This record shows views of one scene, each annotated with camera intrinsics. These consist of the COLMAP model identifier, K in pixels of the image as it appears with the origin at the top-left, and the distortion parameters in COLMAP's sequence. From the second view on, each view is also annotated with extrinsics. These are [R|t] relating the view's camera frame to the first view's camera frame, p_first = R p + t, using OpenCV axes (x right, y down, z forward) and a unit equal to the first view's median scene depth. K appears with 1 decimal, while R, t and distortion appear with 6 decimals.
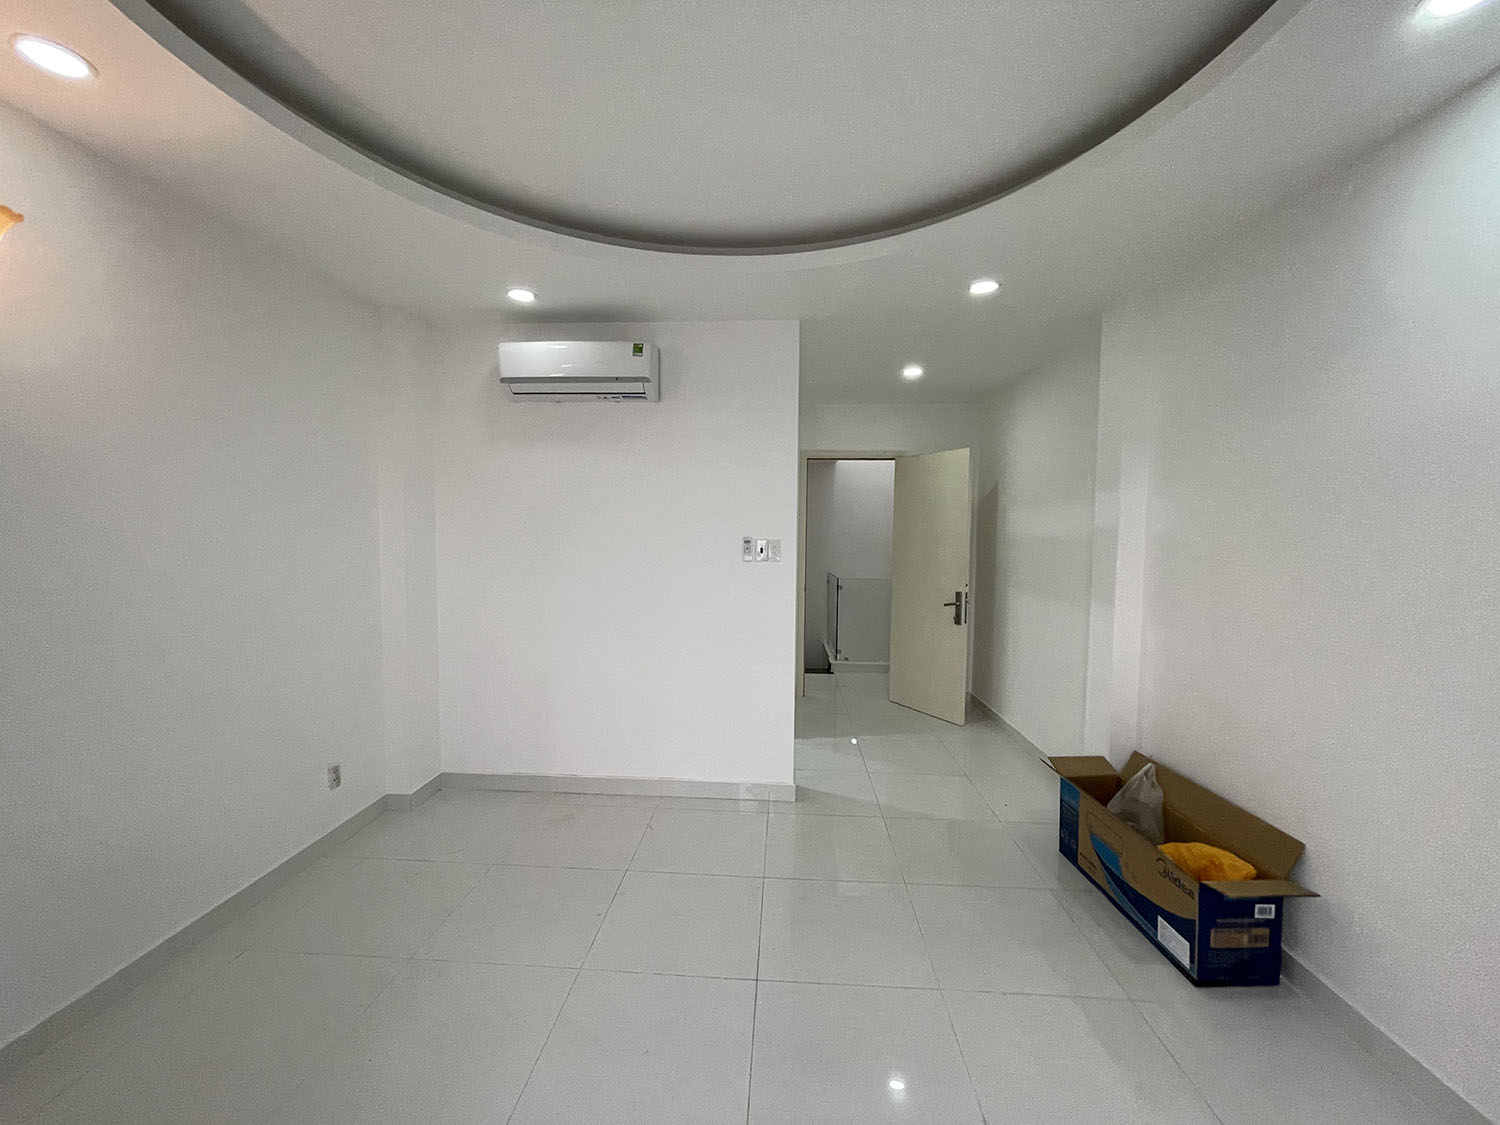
lens RADIAL K [[604.2, 0, 747.1], [0, 604.2, 567.4], [0, 0, 1]] dist [-0.002664, 0.000098]
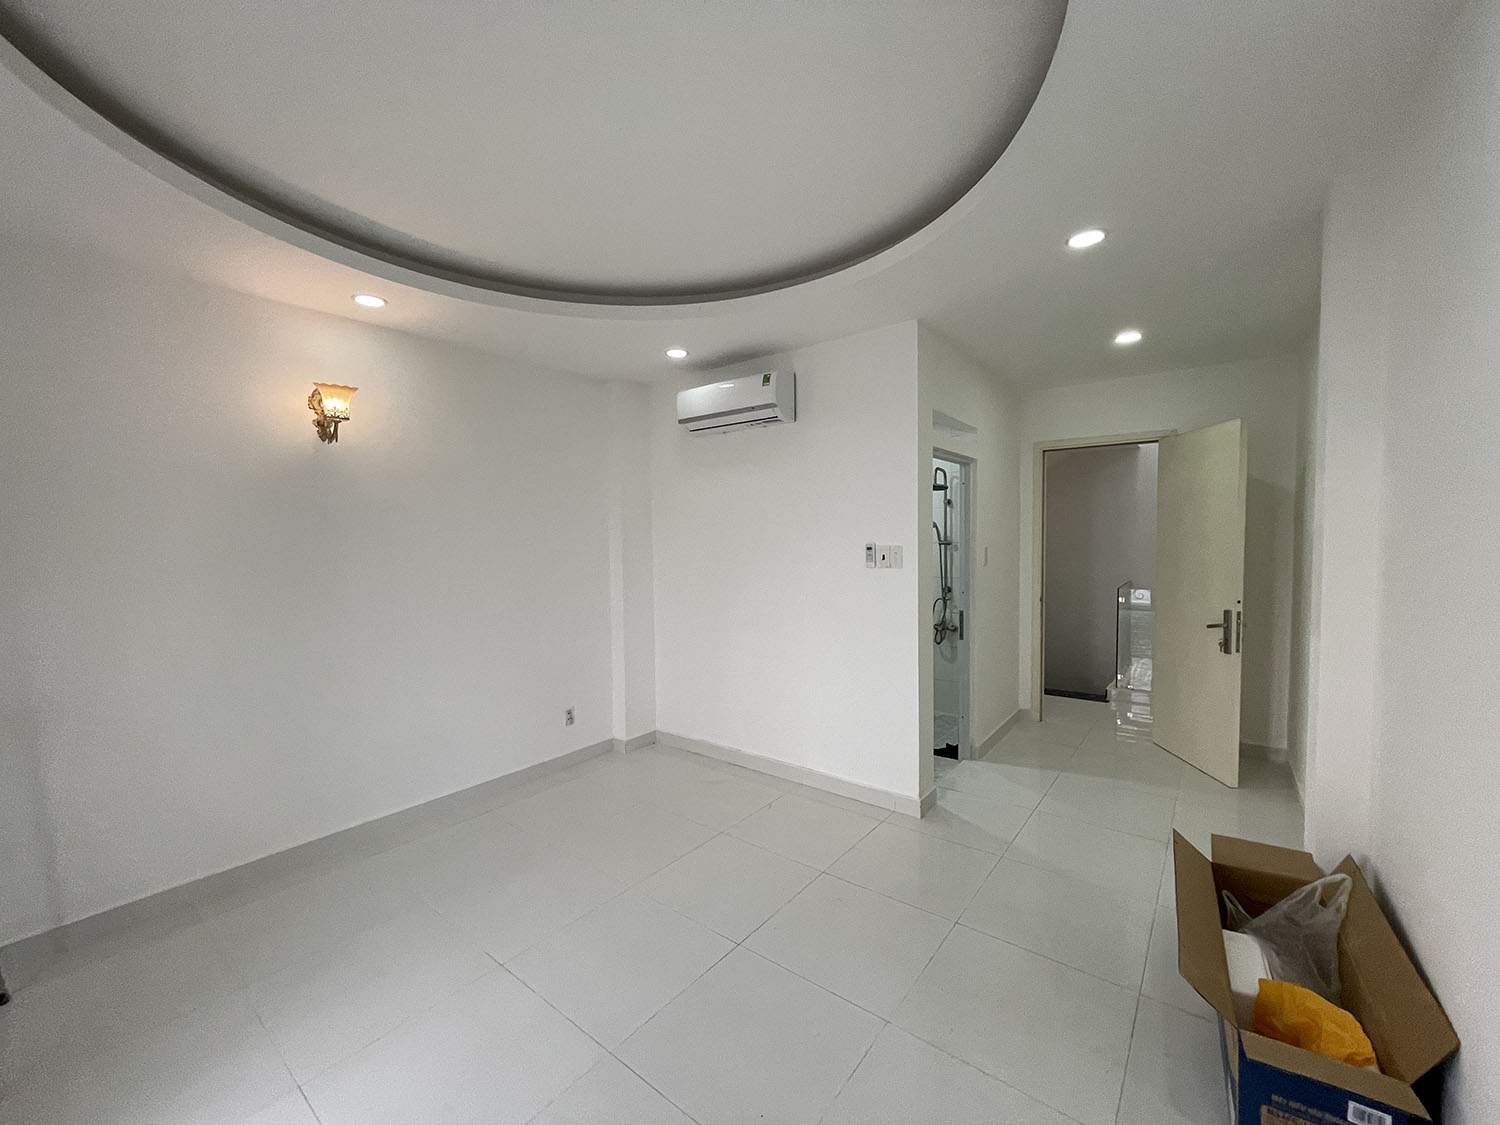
lens RADIAL K [[595.1, 0, 746.5], [0, 595.1, 567.4], [0, 0, 1]] dist [0.000510, -0.000072]
pose [[0.826512, 0.005608, -0.562892, 0.398119], [-0.011599, 0.999908, -0.007070, -0.001029], [0.562800, 0.012372, 0.826500, 0.059427]]
